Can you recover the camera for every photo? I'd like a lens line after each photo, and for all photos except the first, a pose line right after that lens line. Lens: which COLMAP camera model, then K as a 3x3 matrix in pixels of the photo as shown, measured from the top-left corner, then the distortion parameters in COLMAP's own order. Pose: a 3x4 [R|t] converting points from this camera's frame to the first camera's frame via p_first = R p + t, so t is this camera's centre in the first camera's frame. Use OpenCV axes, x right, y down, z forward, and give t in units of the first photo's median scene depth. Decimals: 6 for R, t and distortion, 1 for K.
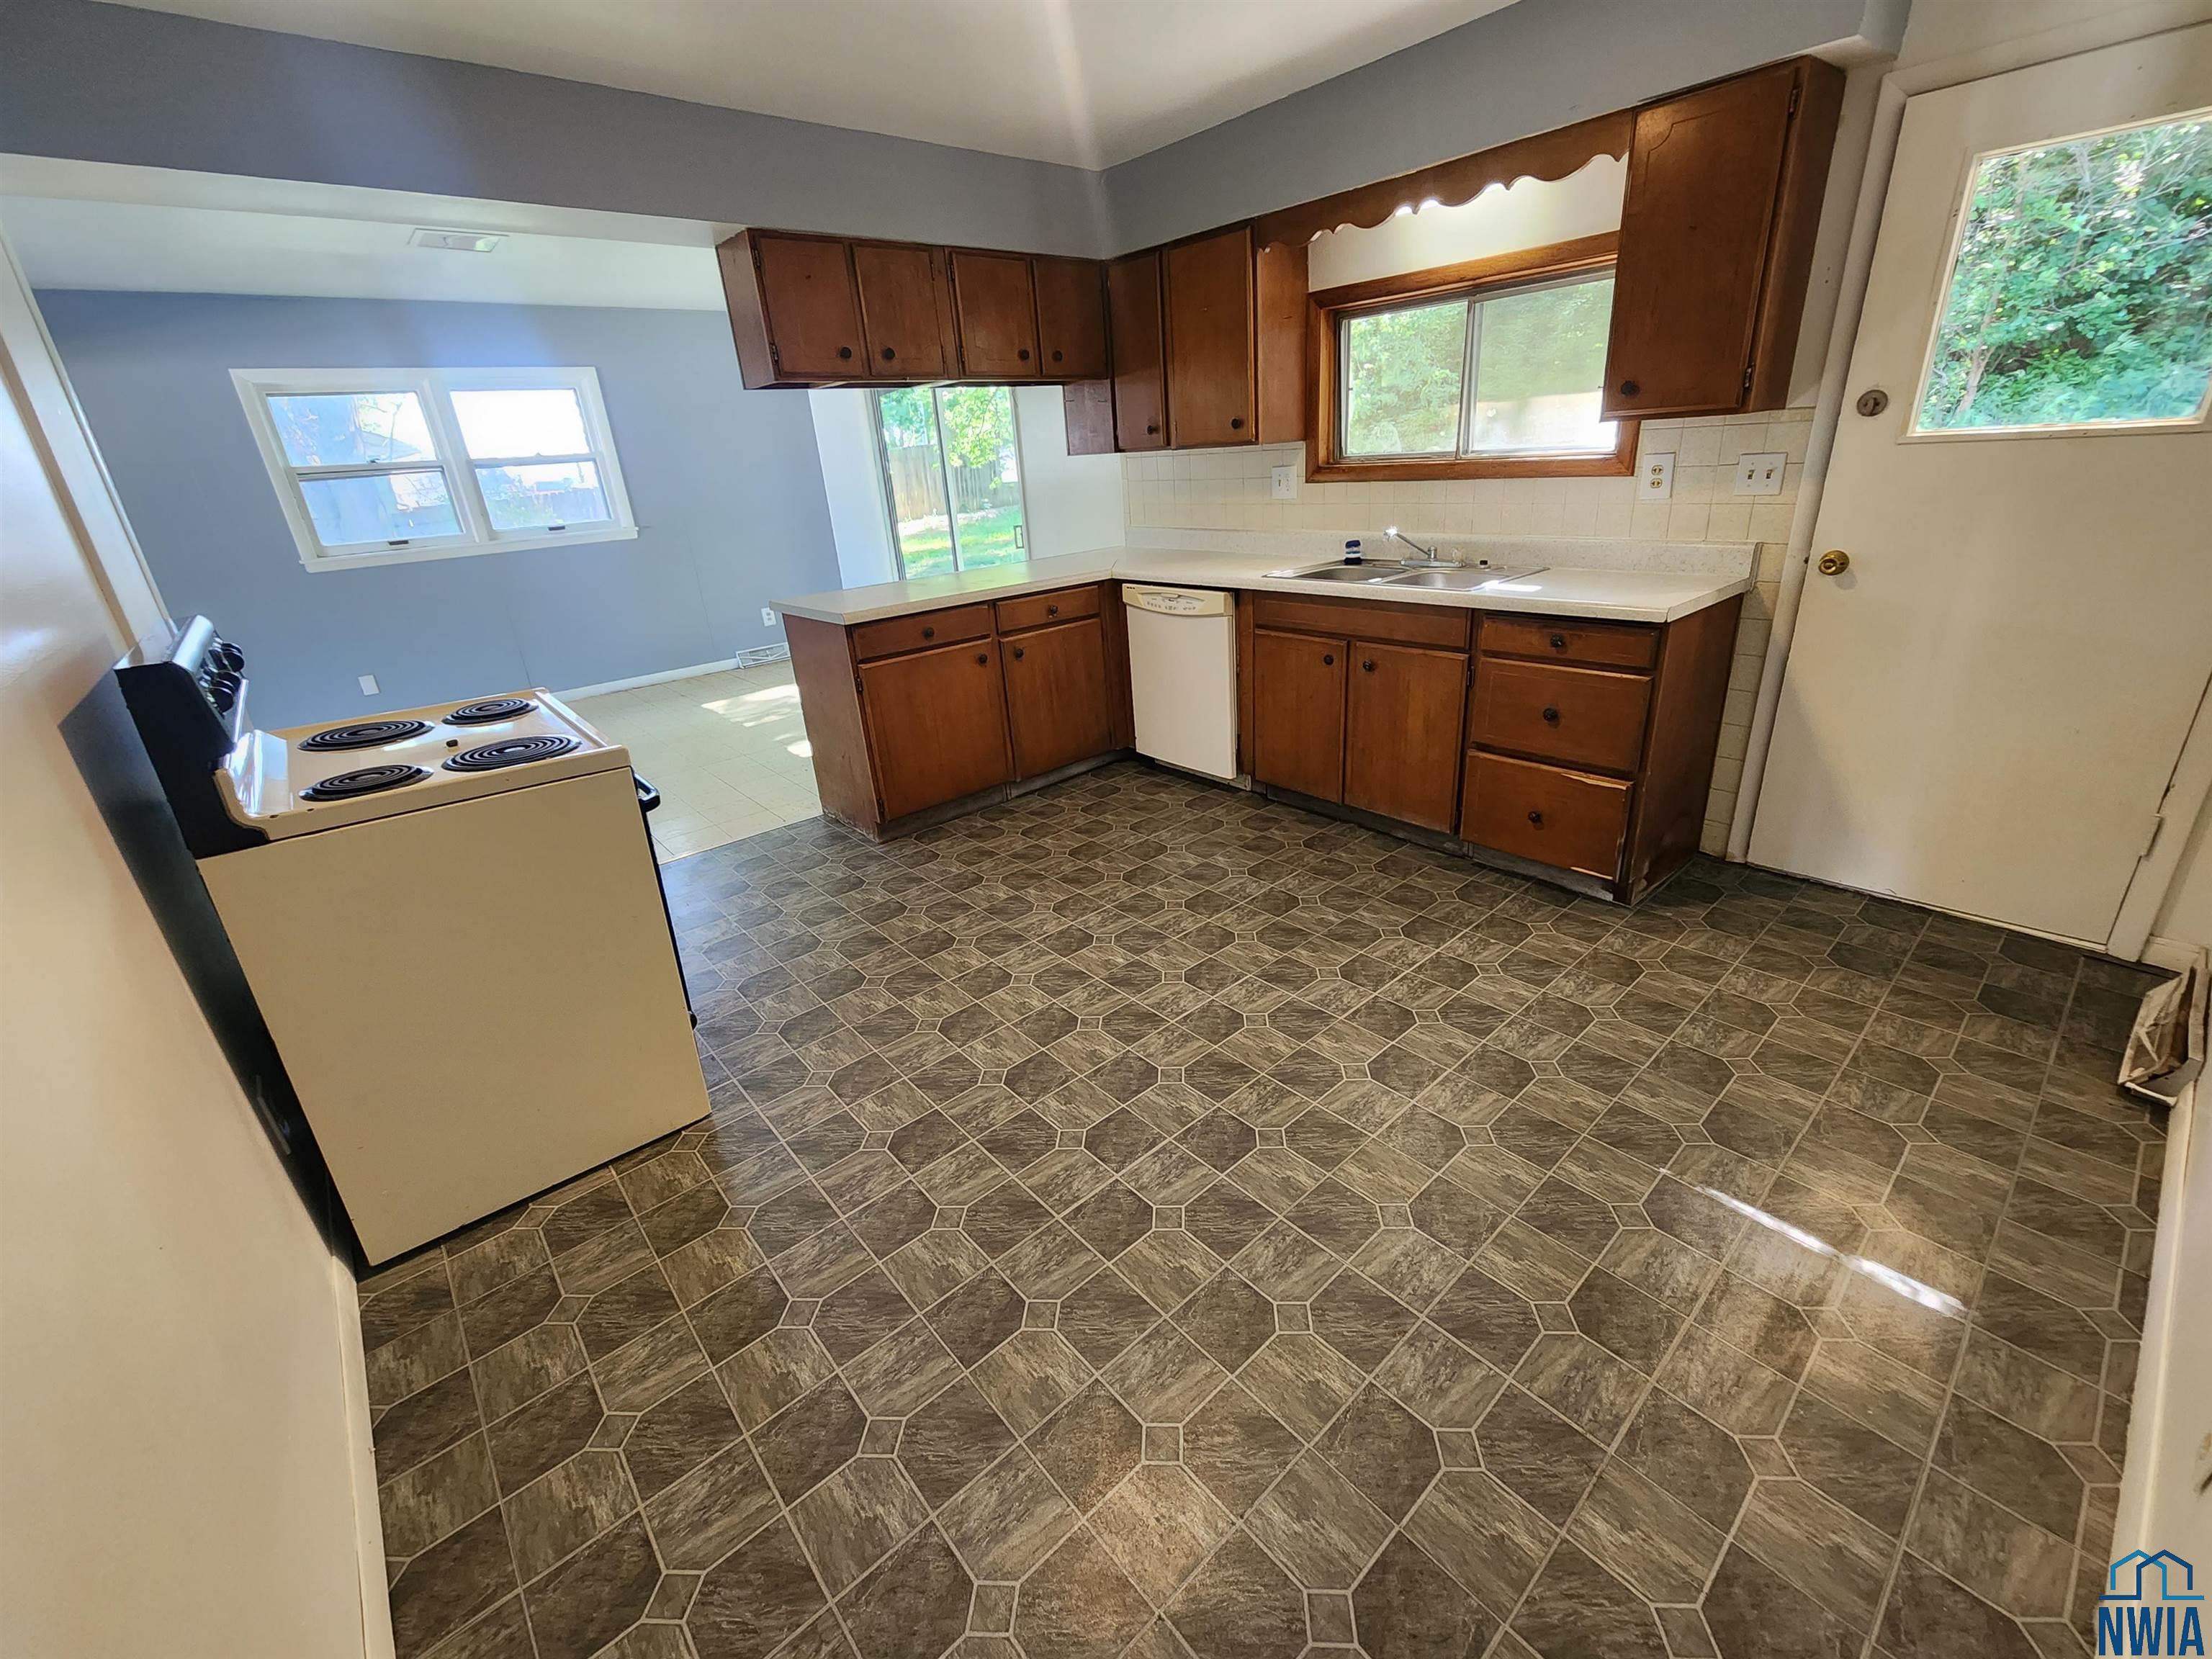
lens RADIAL K [[910.9, 0, 1171.8], [0, 910.9, 848.6], [0, 0, 1]] dist [-0.003826, -0.000667]
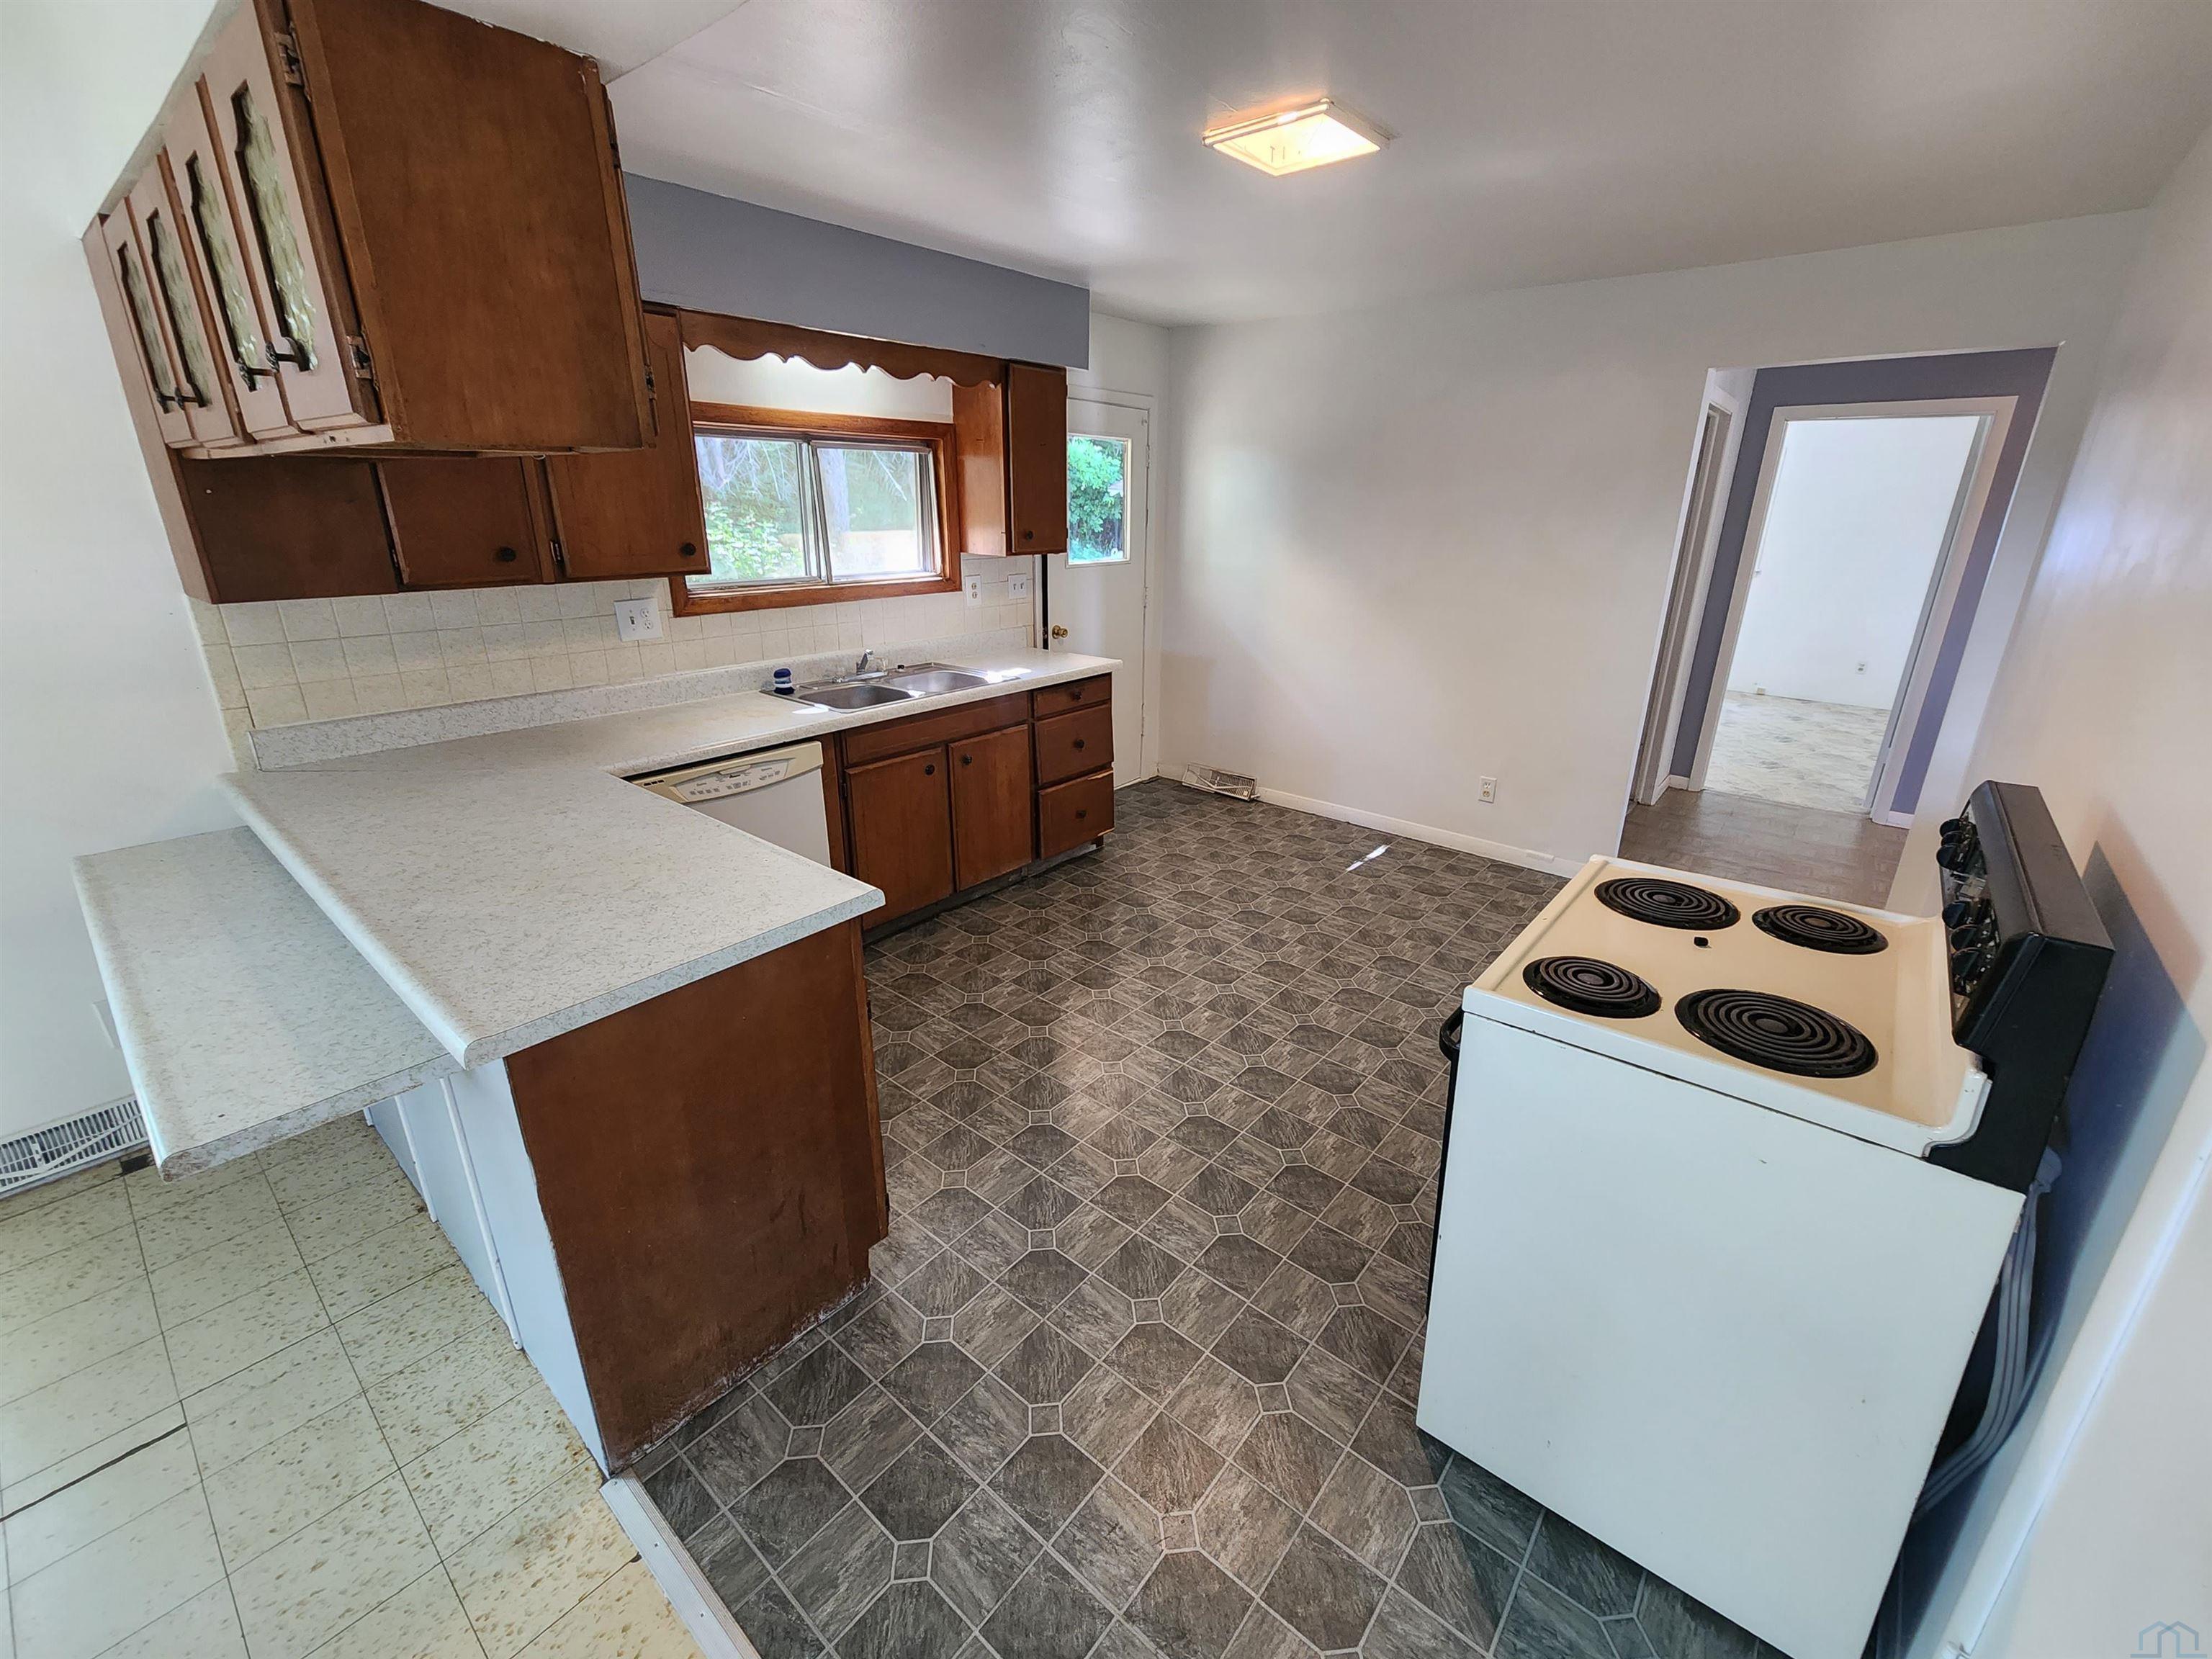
lens RADIAL K [[910.9, 0, 1115.2], [0, 910.9, 815.0], [0, 0, 1]] dist [-0.003826, -0.000667]
pose [[-0.131673, -0.269777, 0.953878, -0.958666], [0.400855, 0.865582, 0.300139, -0.431931], [-0.906630, 0.421887, -0.005832, 0.924593]]
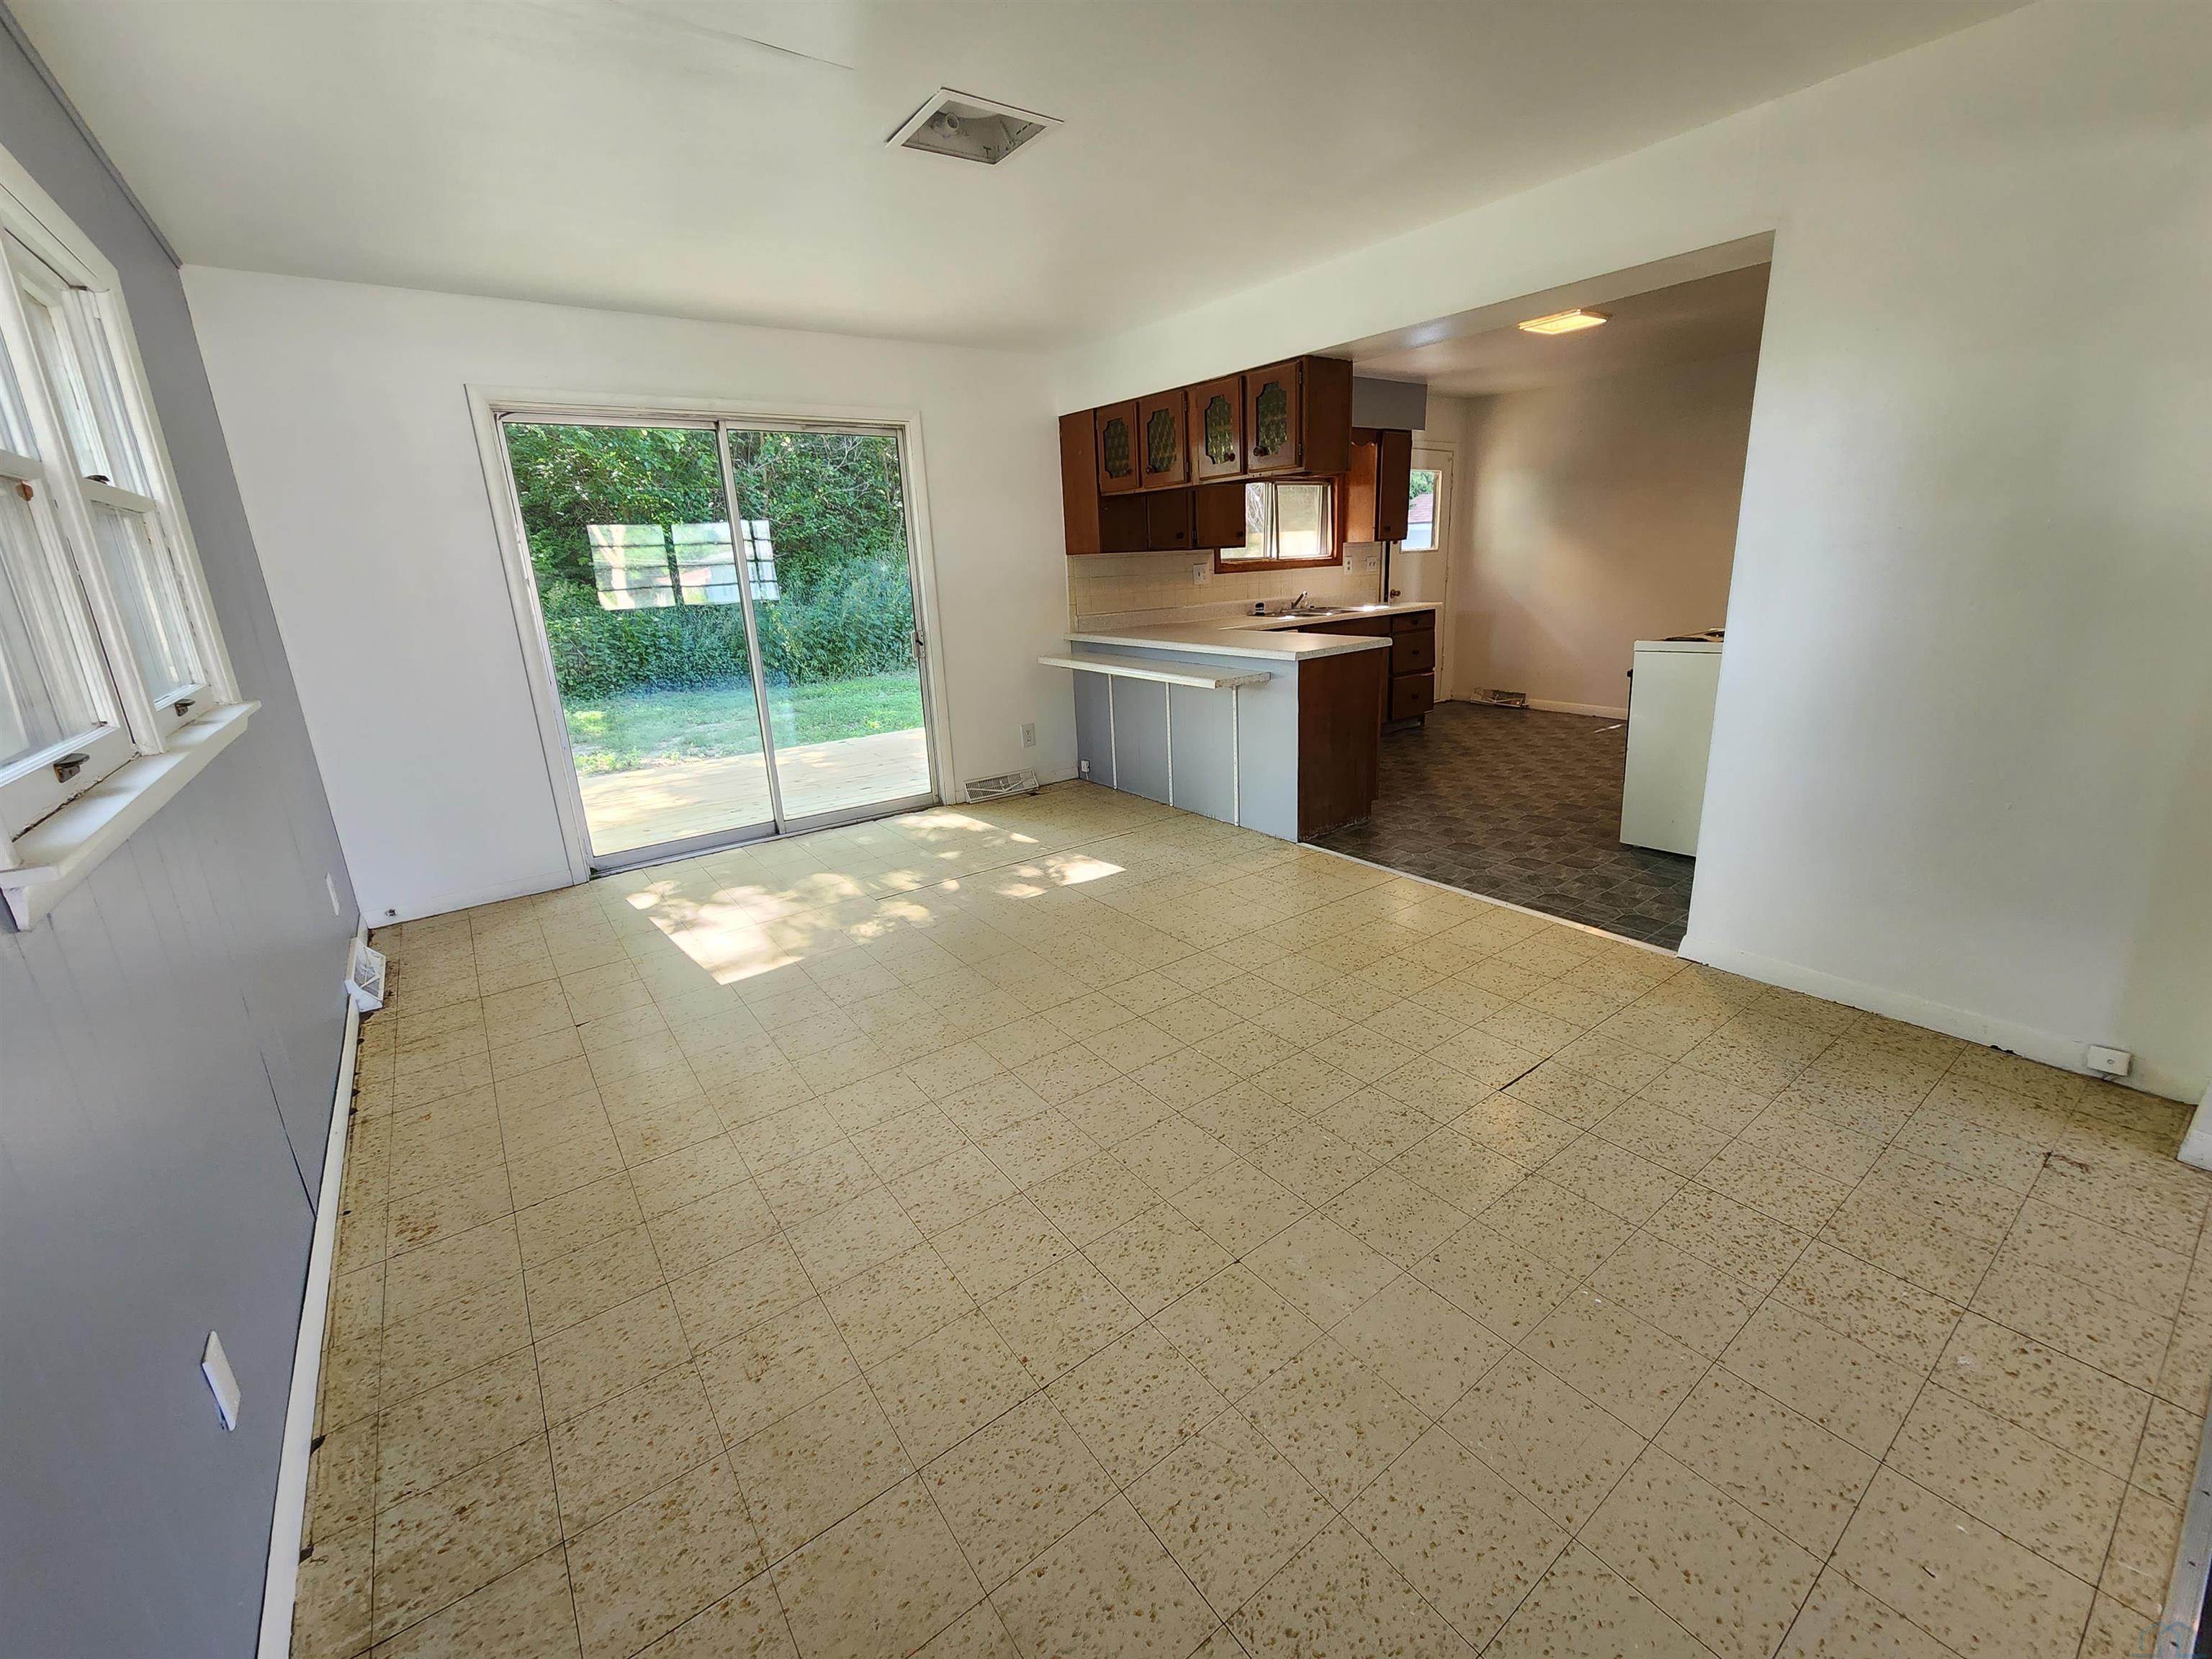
lens RADIAL K [[910.9, 0, 1126.4], [0, 910.9, 814.3], [0, 0, 1]] dist [-0.003826, -0.000667]
pose [[0.096125, -0.216681, 0.971498, -1.970289], [0.439037, 0.885175, 0.153987, -0.441482], [-0.893312, 0.411721, 0.180219, 1.321296]]
